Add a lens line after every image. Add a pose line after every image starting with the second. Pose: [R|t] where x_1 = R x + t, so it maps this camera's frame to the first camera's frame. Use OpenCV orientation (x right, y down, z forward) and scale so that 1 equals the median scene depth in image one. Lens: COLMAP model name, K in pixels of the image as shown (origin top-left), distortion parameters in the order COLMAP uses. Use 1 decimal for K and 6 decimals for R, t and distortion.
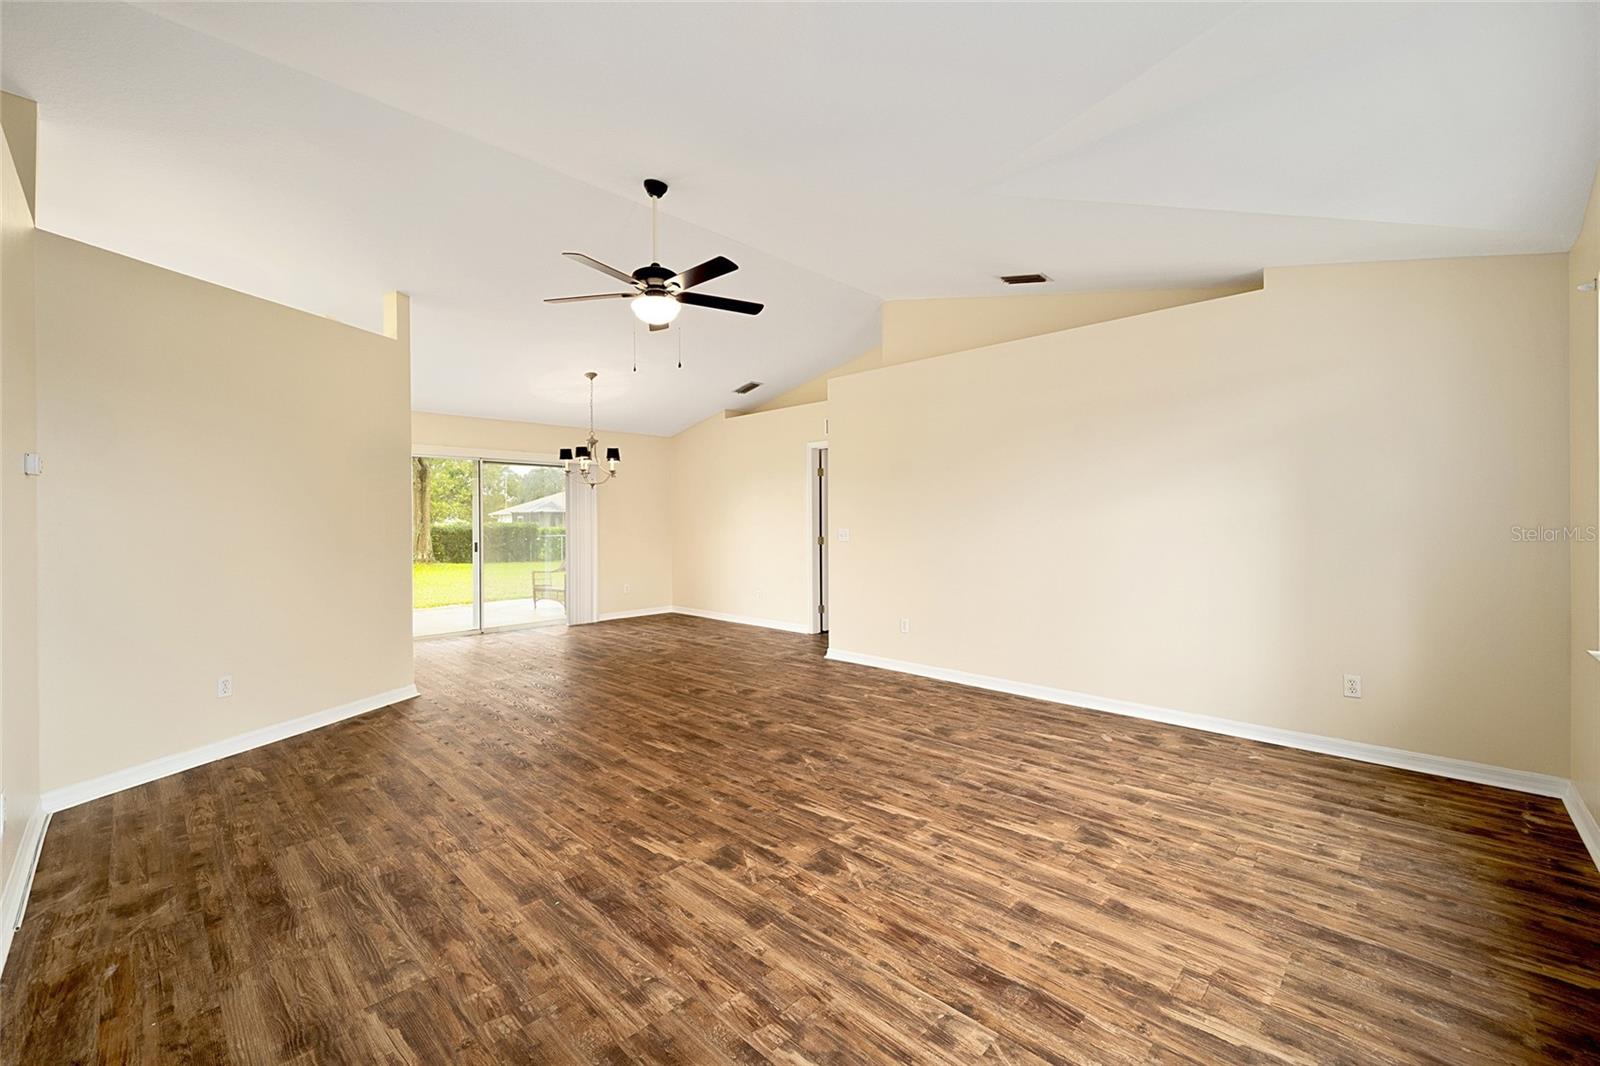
lens RADIAL K [[649.3, 0, 800.1], [0, 649.3, 523.6], [0, 0, 1]] dist [0.002127, -0.004655]
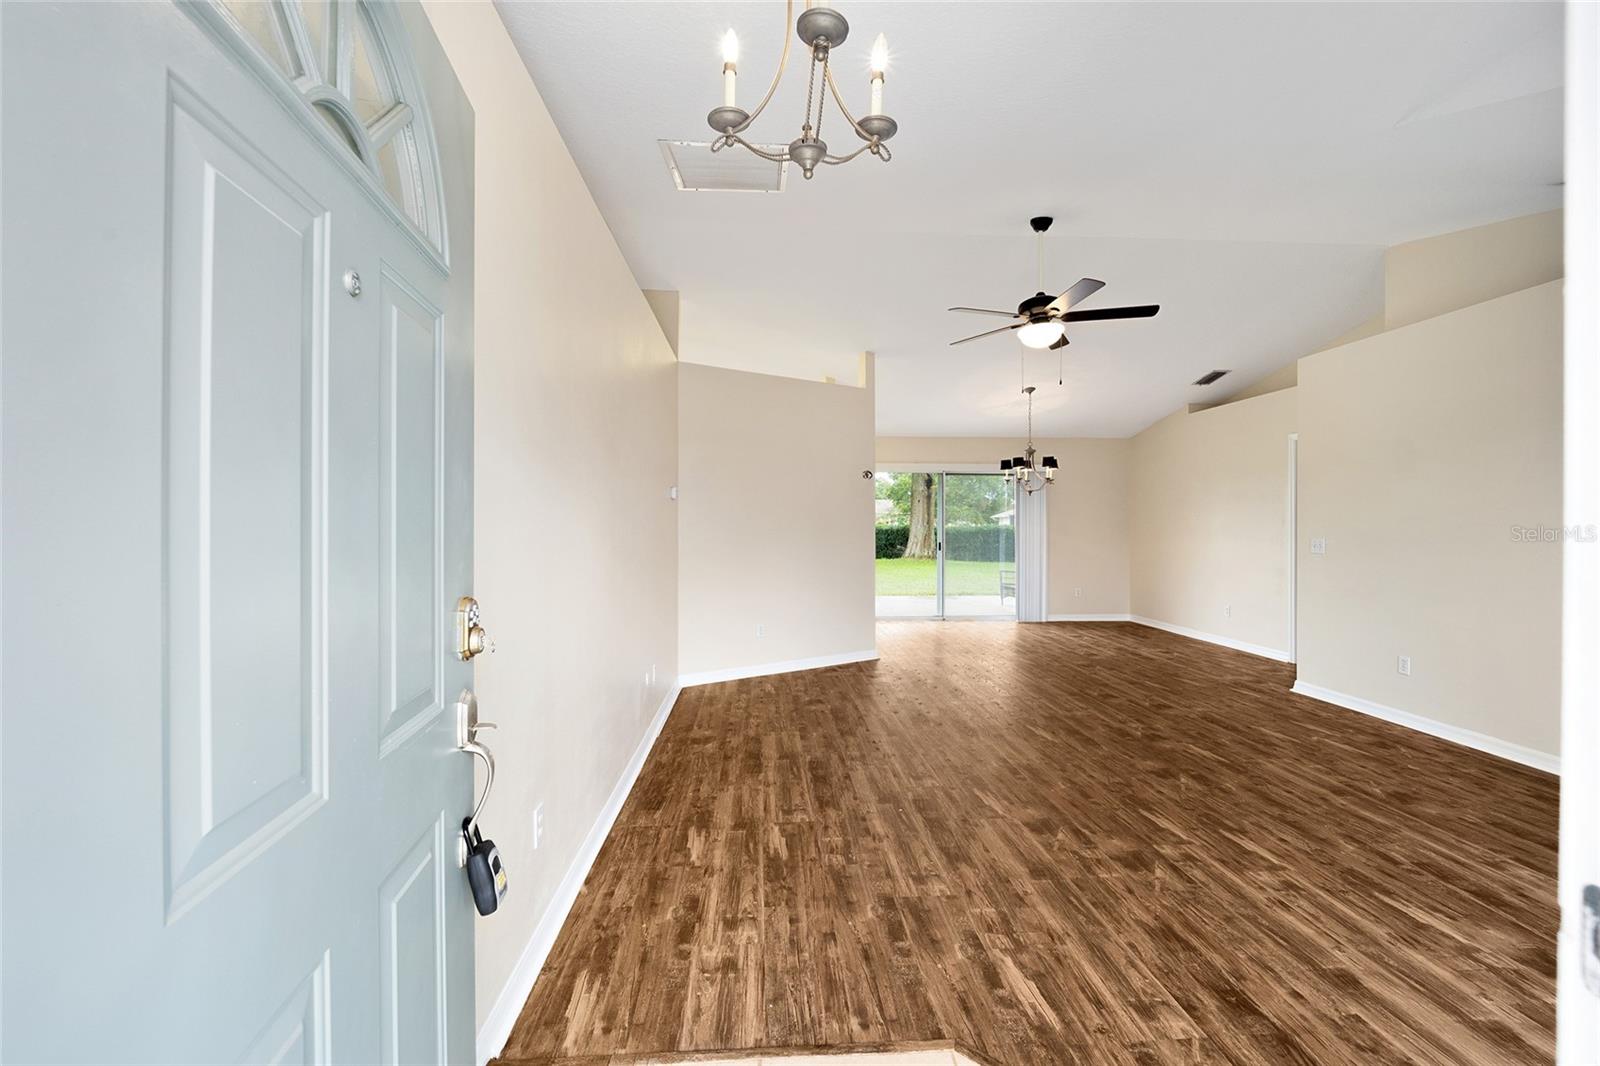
lens RADIAL K [[649.3, 0, 799.2], [0, 649.3, 519.9], [0, 0, 1]] dist [0.002127, -0.004655]
pose [[0.736239, 0.004654, -0.676706, 0.260329], [-0.010798, 0.999930, -0.004871, -0.006843], [0.676636, 0.010893, 0.736237, -0.096807]]
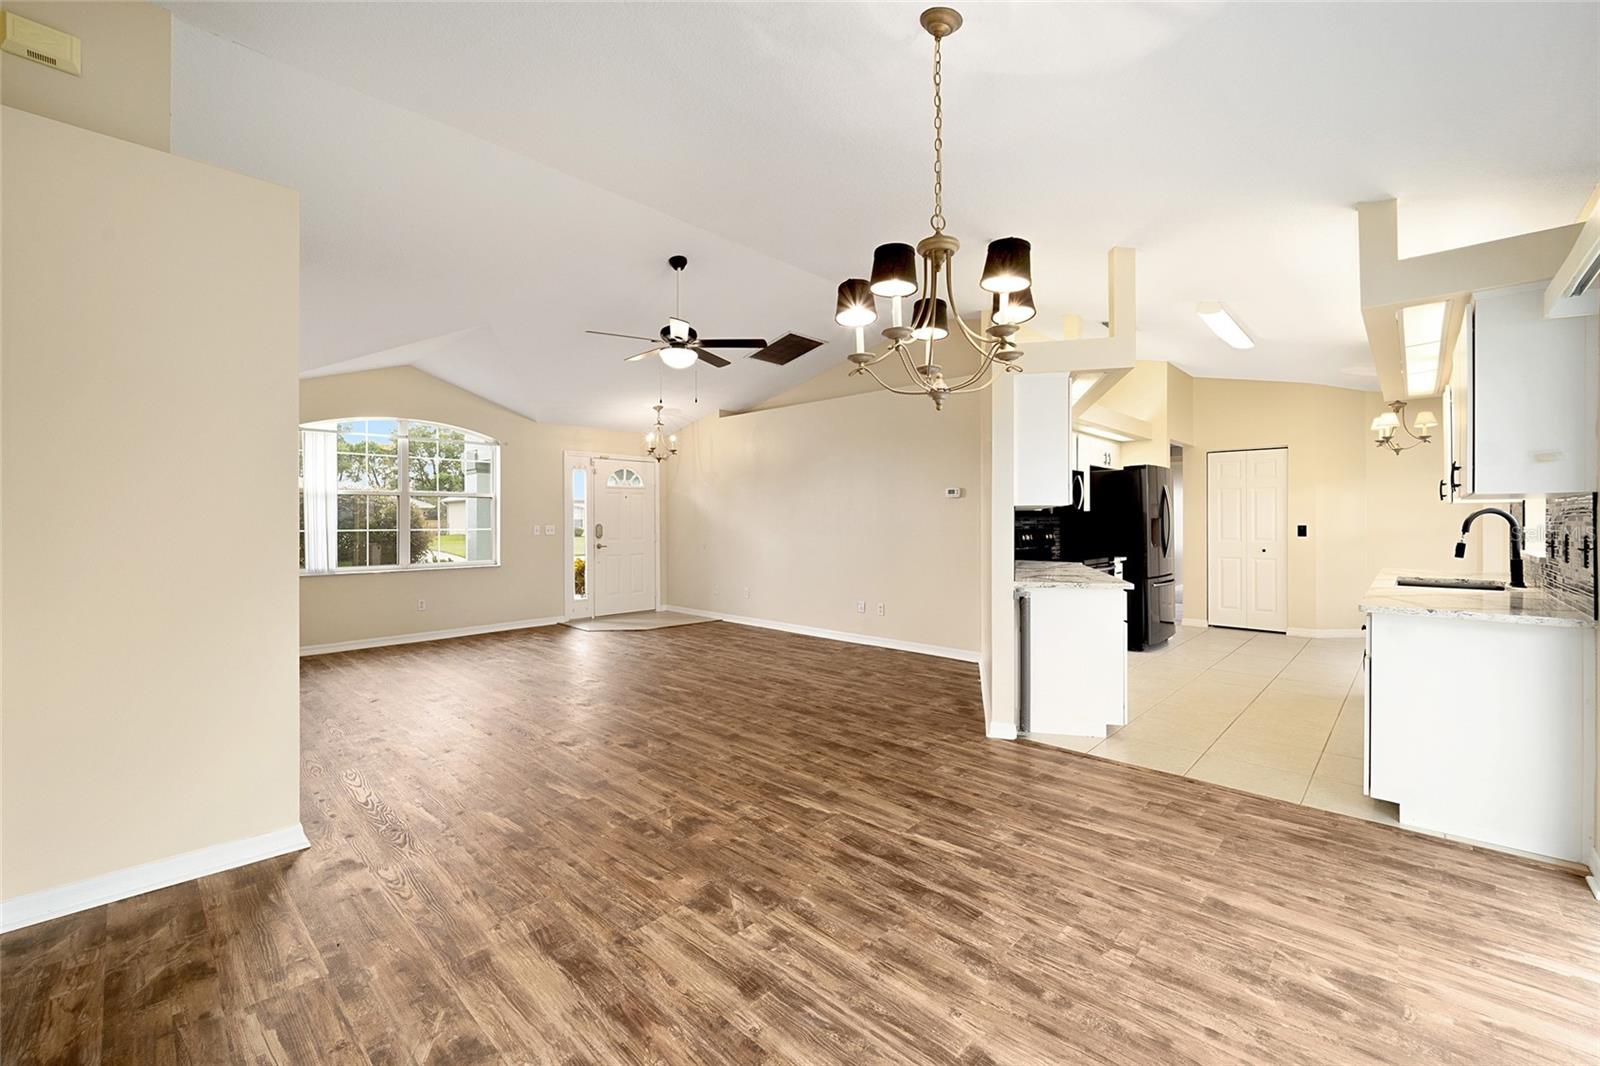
lens RADIAL K [[649.3, 0, 798.2], [0, 649.3, 517.8], [0, 0, 1]] dist [0.002127, -0.004655]
pose [[-0.999945, 0.009156, -0.005149, -0.532642], [0.009143, 0.999955, 0.002498, -0.010813], [0.005171, 0.002451, -0.999984, 2.706610]]
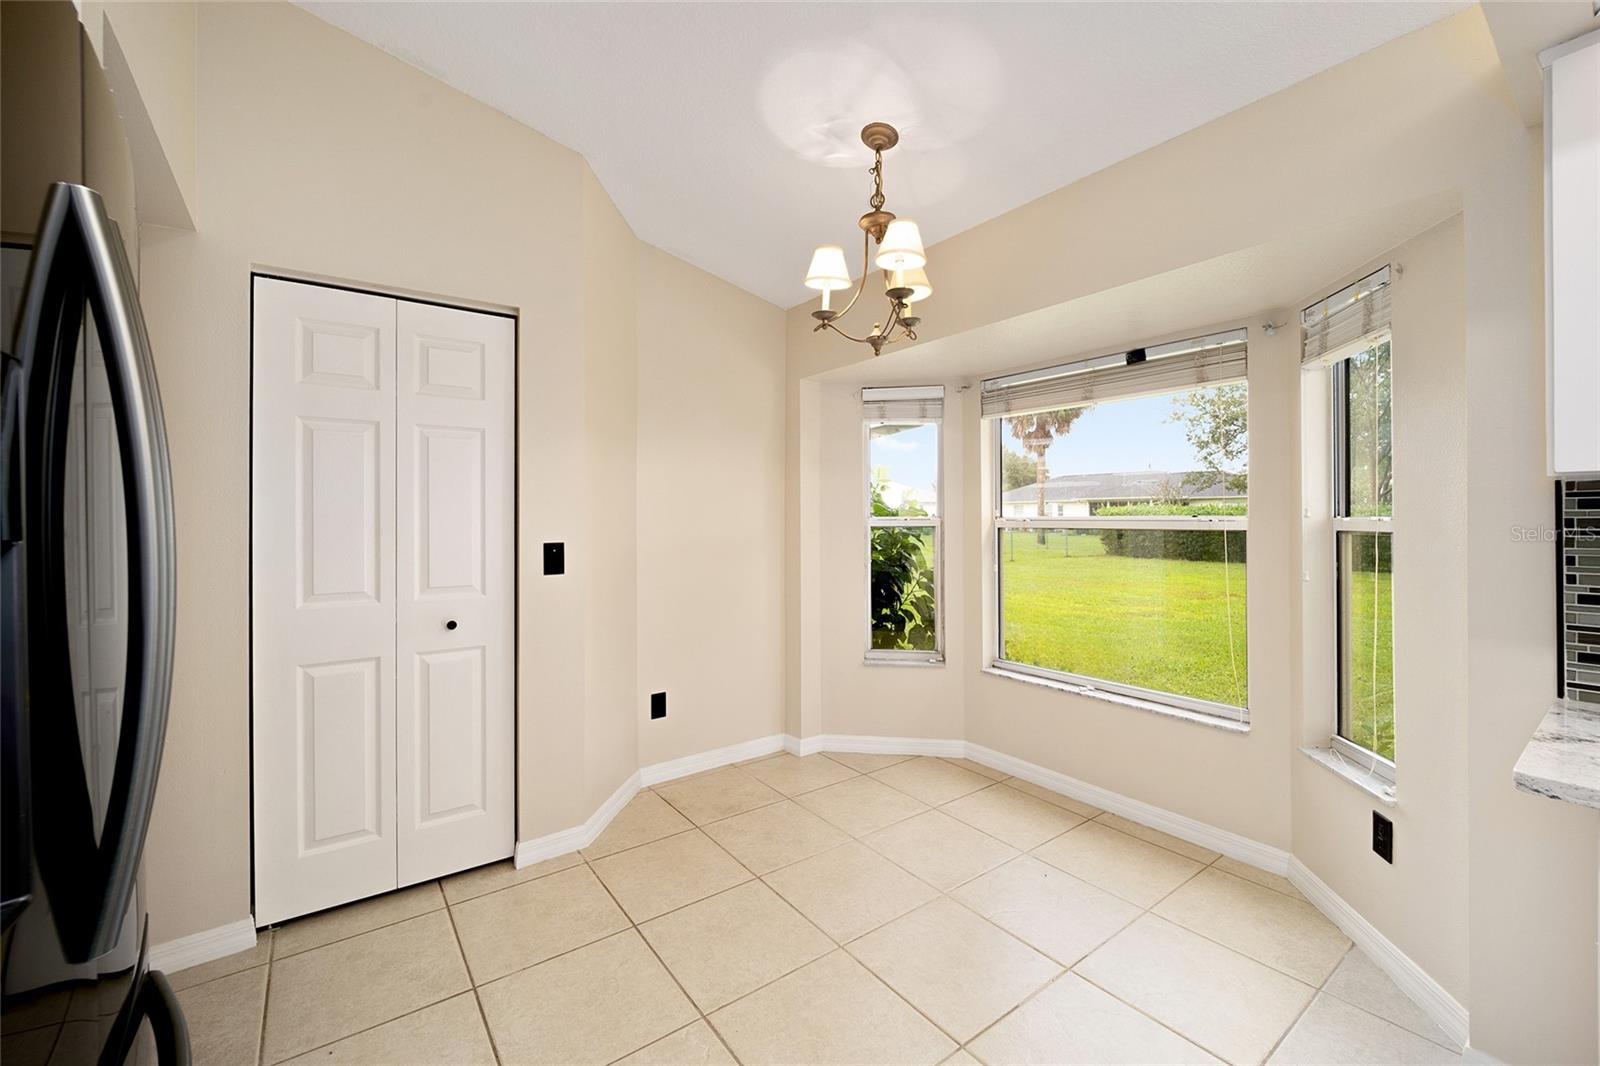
lens RADIAL K [[649.3, 0, 794.3], [0, 649.3, 518.4], [0, 0, 1]] dist [0.002127, -0.004655]
pose [[-0.159647, 0.007755, -0.987144, -1.519198], [-0.001082, 0.999967, 0.008031, 0.000307], [0.987174, 0.002350, -0.159633, 0.965548]]
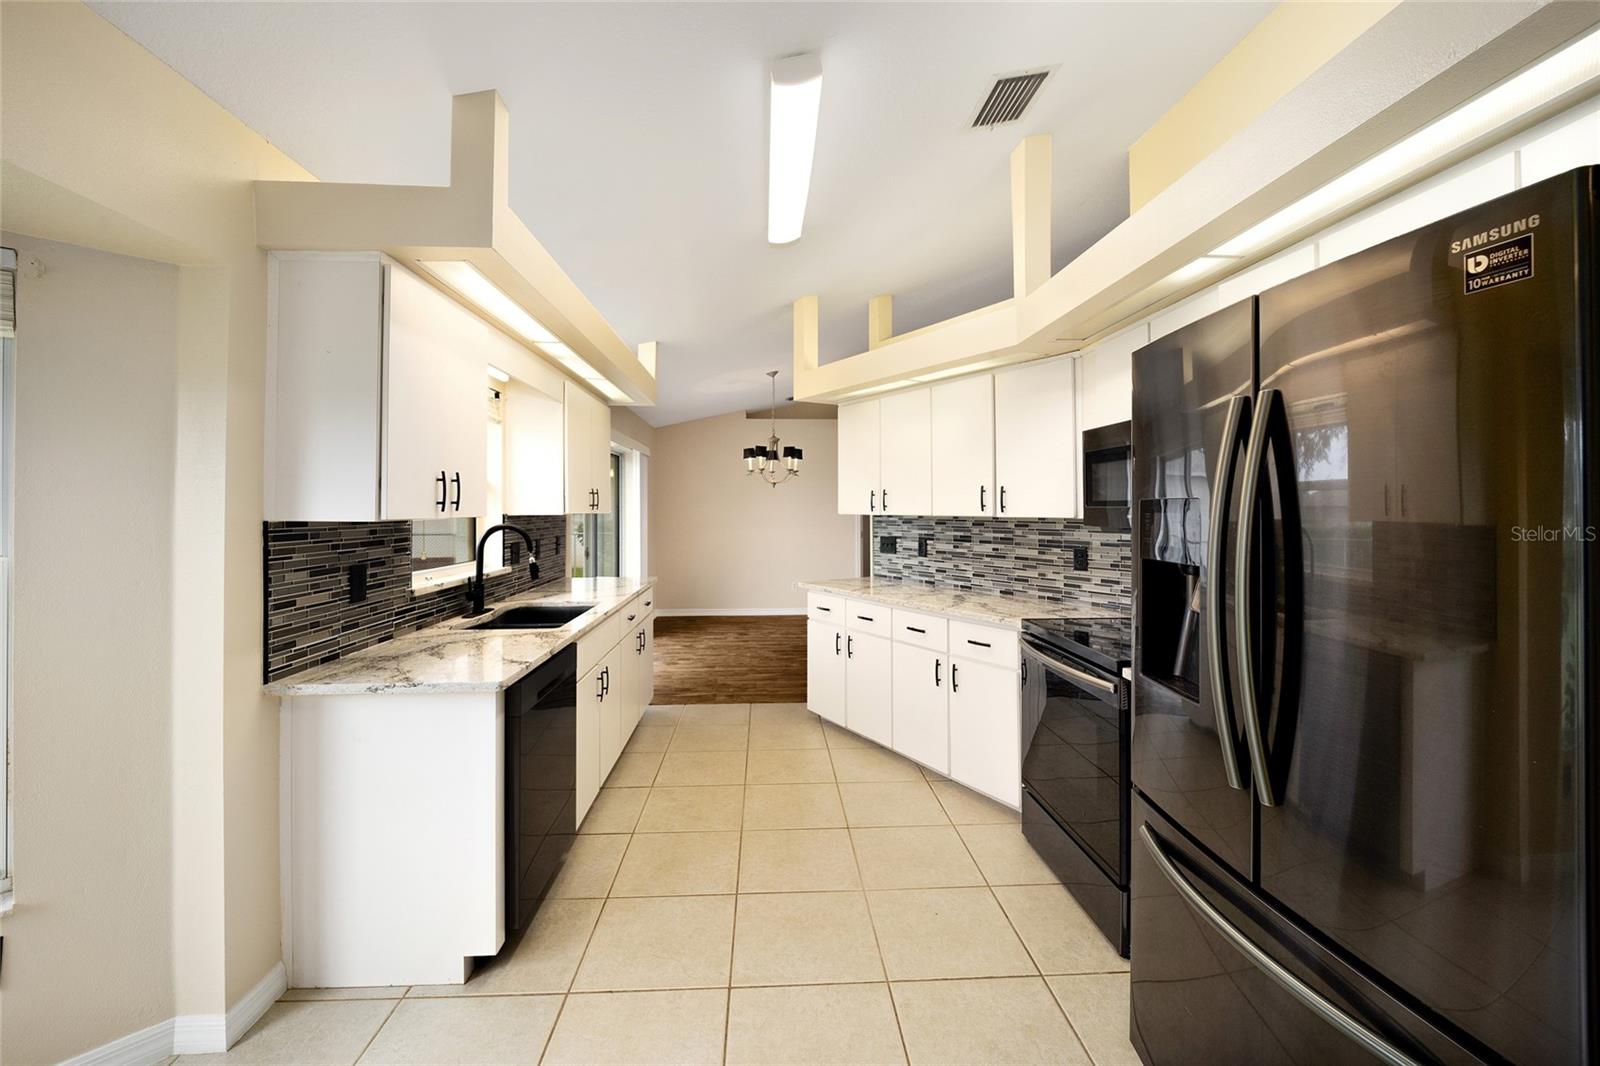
lens RADIAL K [[649.3, 0, 781.1], [0, 649.3, 500.4], [0, 0, 1]] dist [0.002127, -0.004655]
pose [[0.679903, 0.012047, 0.733203, -2.144132], [0.001875, 0.999833, -0.018167, -0.030463], [-0.733300, 0.013727, 0.679767, 0.662798]]
